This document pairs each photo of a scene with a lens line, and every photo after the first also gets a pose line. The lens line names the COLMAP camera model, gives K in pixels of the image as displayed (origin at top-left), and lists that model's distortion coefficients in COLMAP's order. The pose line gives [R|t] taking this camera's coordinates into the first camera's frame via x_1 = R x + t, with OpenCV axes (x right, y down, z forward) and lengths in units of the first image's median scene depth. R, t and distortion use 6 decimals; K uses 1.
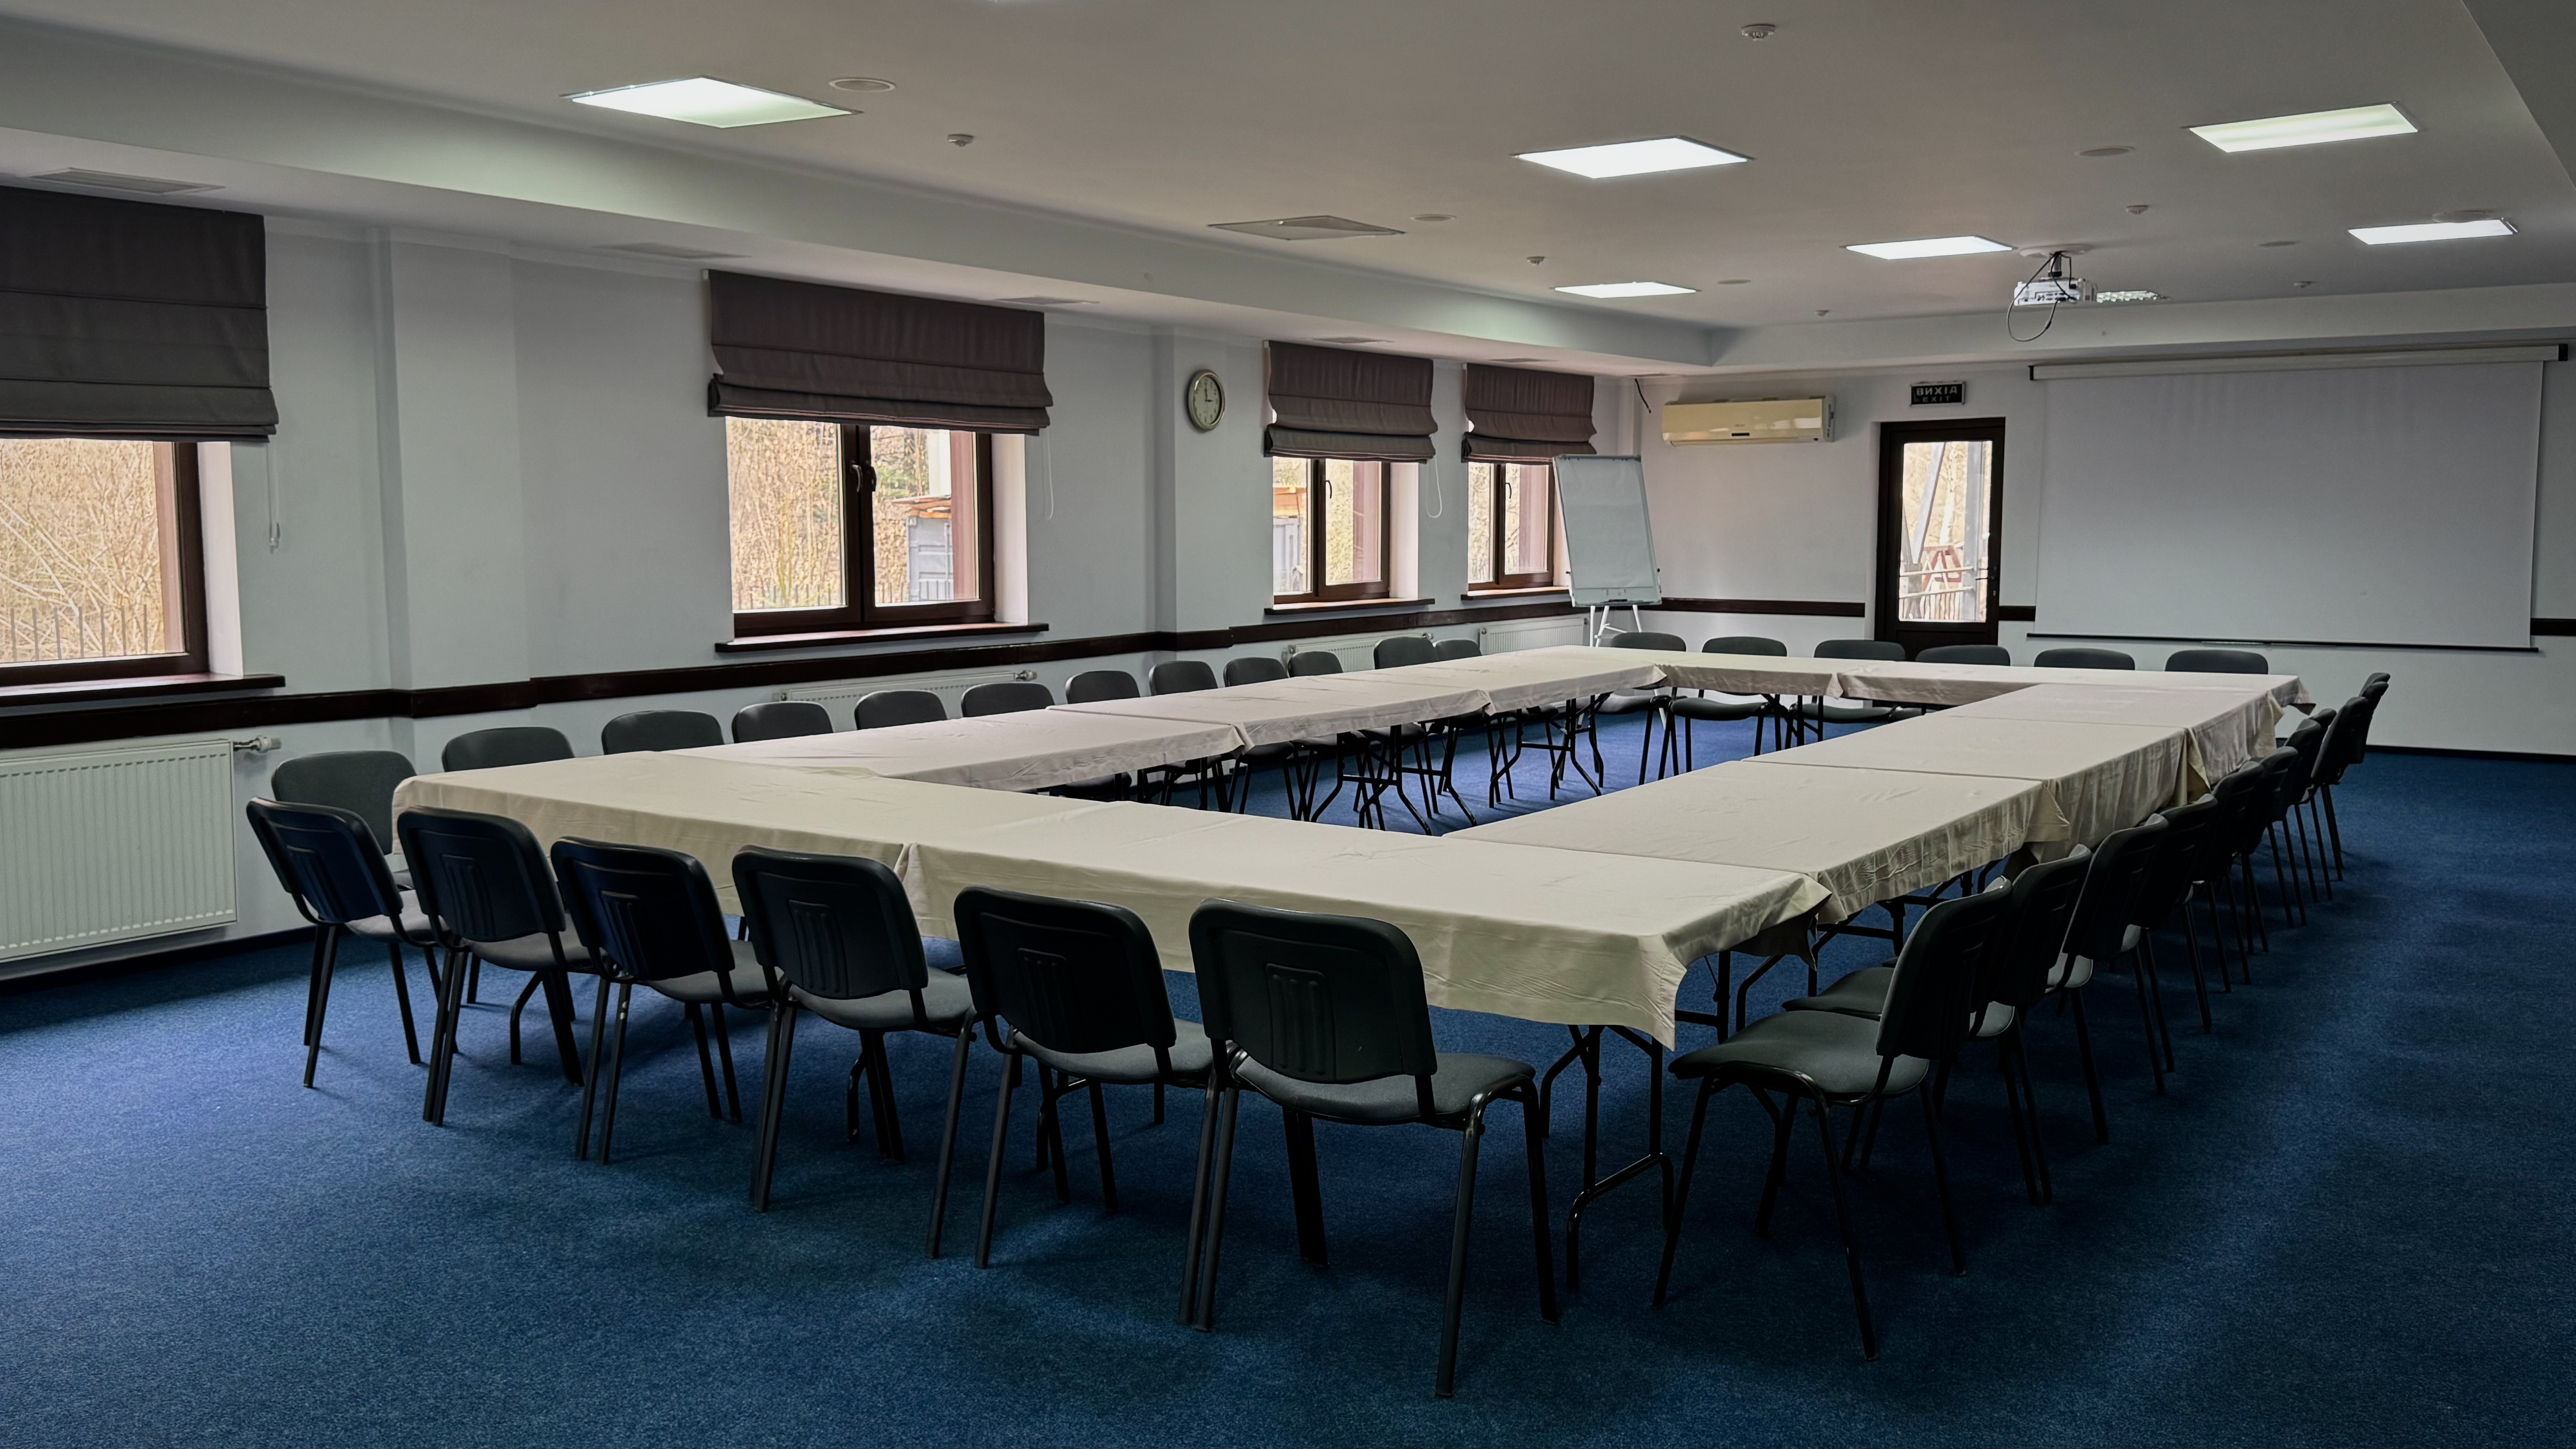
lens RADIAL K [[2115.5, 0, 1288.7], [0, 2115.5, 760.6], [0, 0, 1]] dist [0.131730, -0.337653]
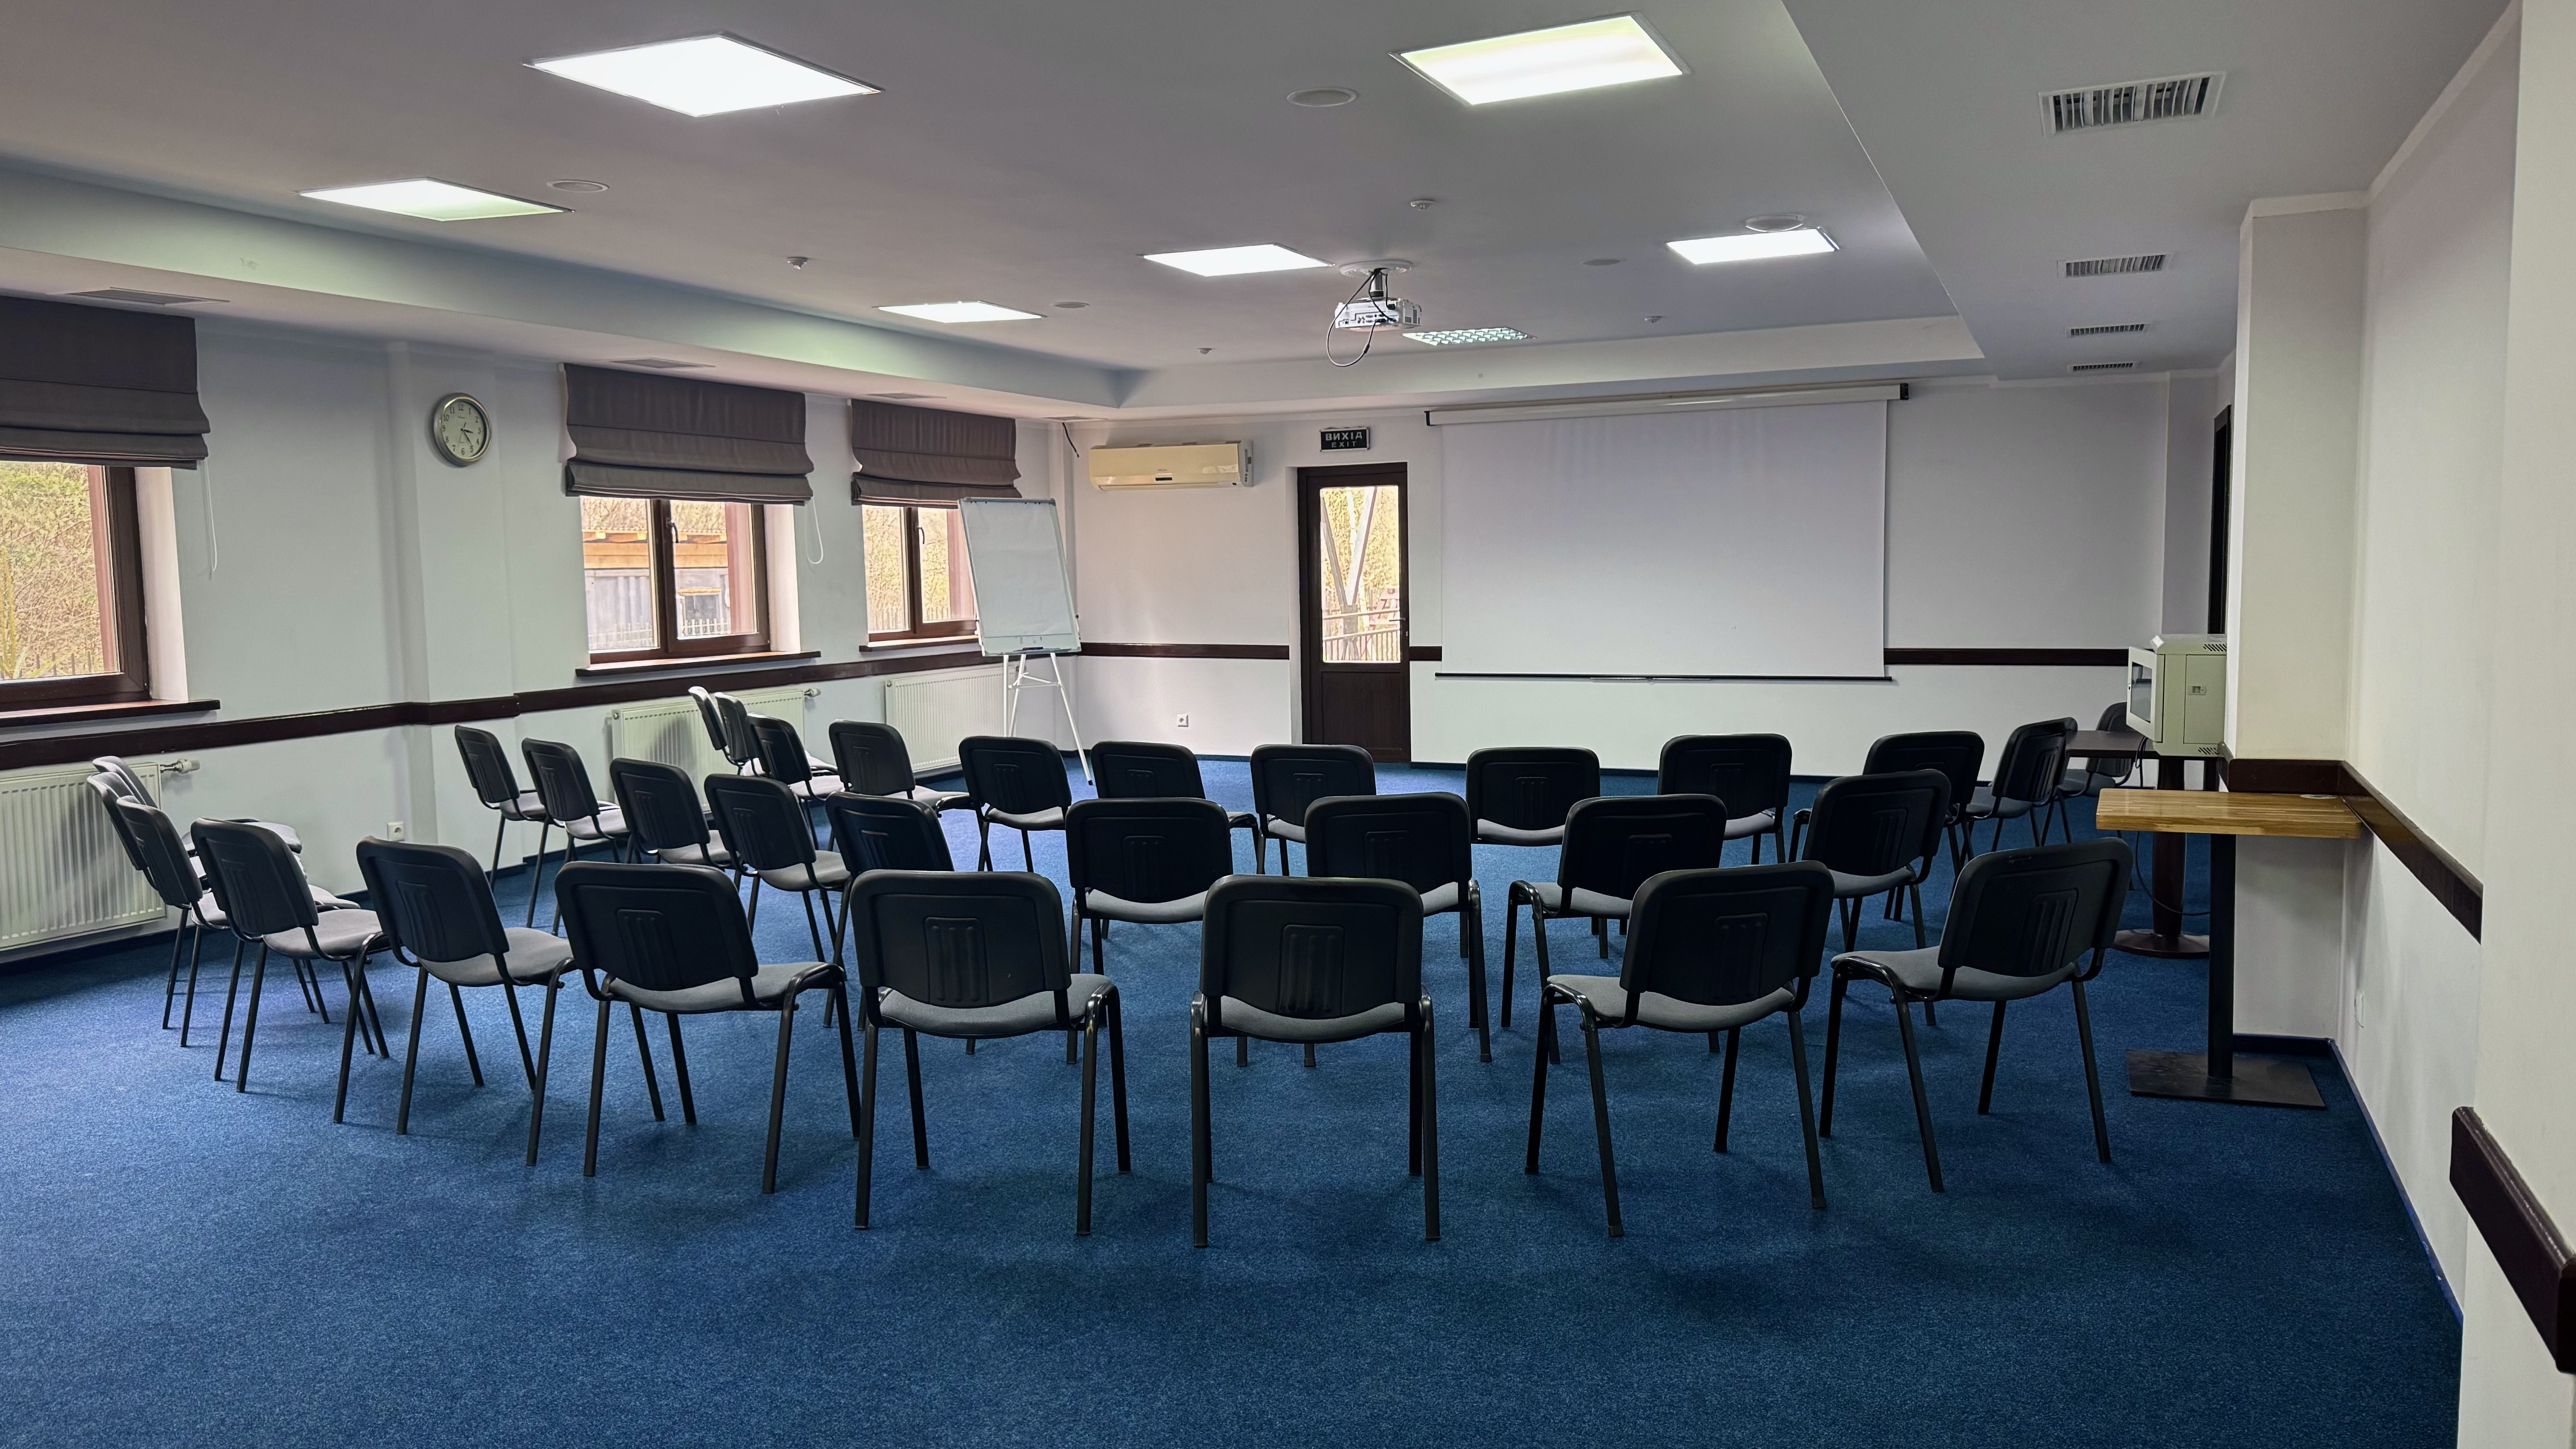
lens RADIAL K [[1946.2, 0, 1291.1], [0, 1946.2, 828.7], [0, 0, 1]] dist [0.095925, -0.177374]
pose [[0.974314, -0.040992, 0.221433, 0.075560], [0.036144, 0.999011, 0.025906, -0.013004], [-0.222276, -0.017237, 0.974831, 0.111420]]
